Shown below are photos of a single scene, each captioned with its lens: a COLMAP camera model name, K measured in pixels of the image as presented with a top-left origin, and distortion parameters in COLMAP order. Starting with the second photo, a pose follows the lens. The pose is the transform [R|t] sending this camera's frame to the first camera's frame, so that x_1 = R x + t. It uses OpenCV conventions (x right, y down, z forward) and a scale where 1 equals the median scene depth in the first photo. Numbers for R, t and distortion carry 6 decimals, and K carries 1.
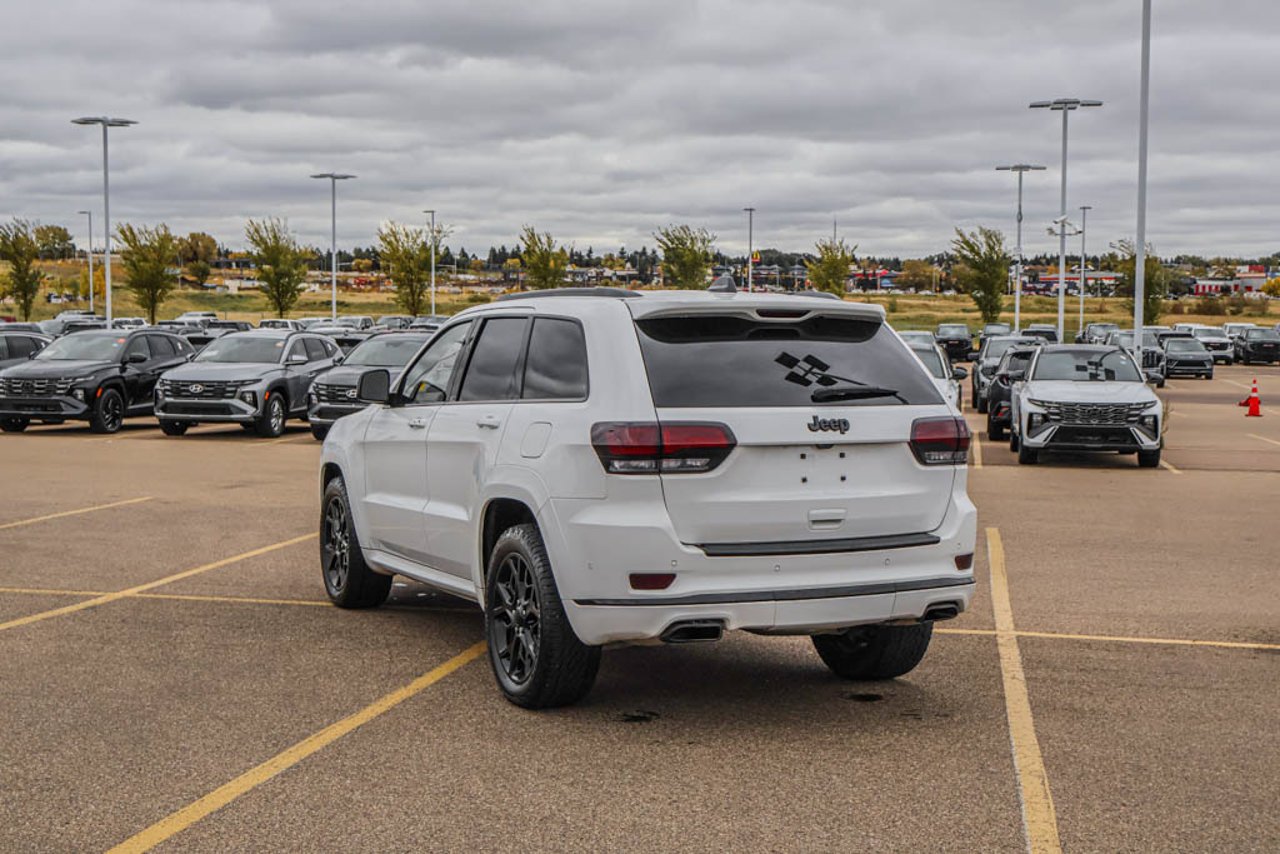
lens RADIAL K [[1638.5, 0, 607.1], [0, 1638.5, 430.0], [0, 0, 1]] dist [0.012650, 0.006069]
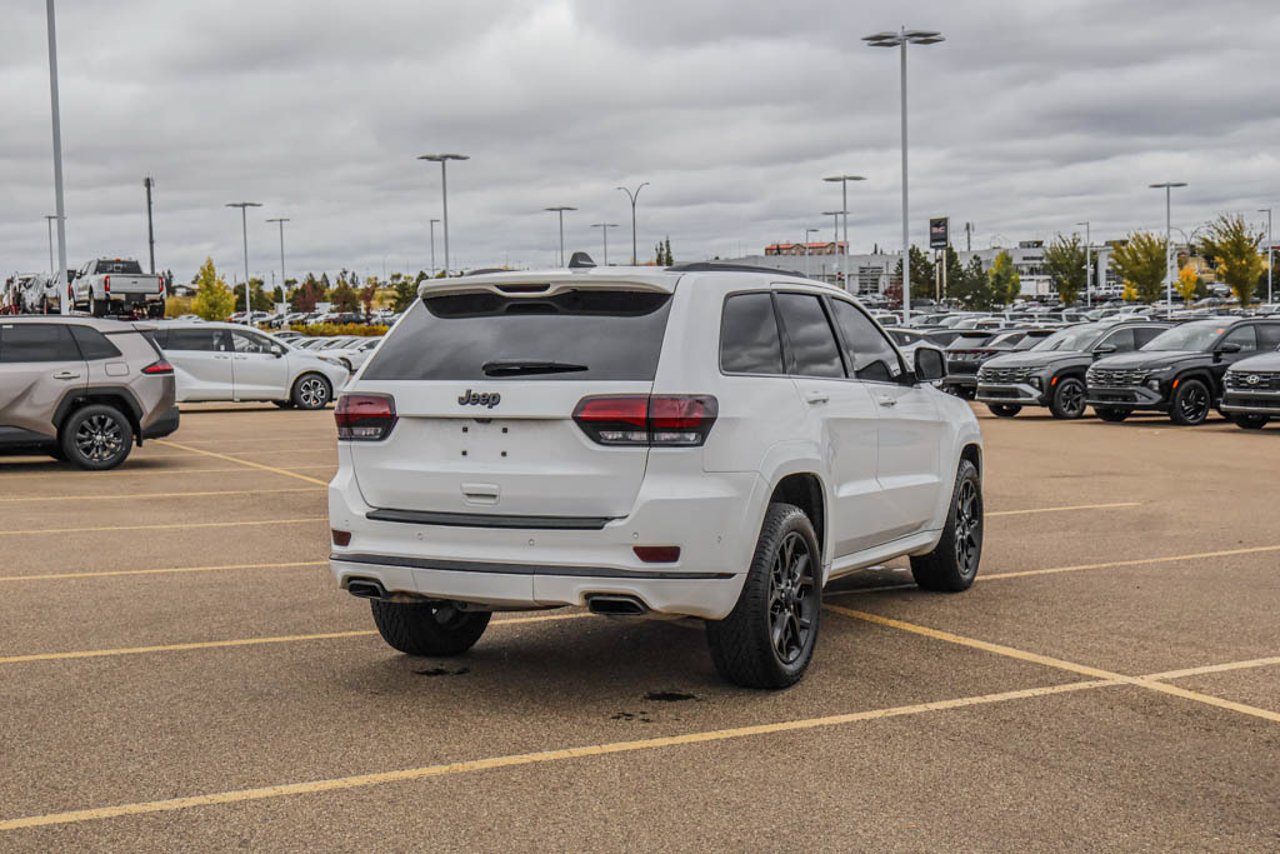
lens RADIAL K [[1654.6, 0, 624.7], [0, 1654.6, 388.6], [0, 0, 1]] dist [-0.008516, 0.055408]
pose [[0.637915, 0.009793, -0.770044, 0.247430], [-0.027573, 0.999568, -0.010130, -0.000413], [0.769613, 0.027695, 0.637910, 0.108189]]
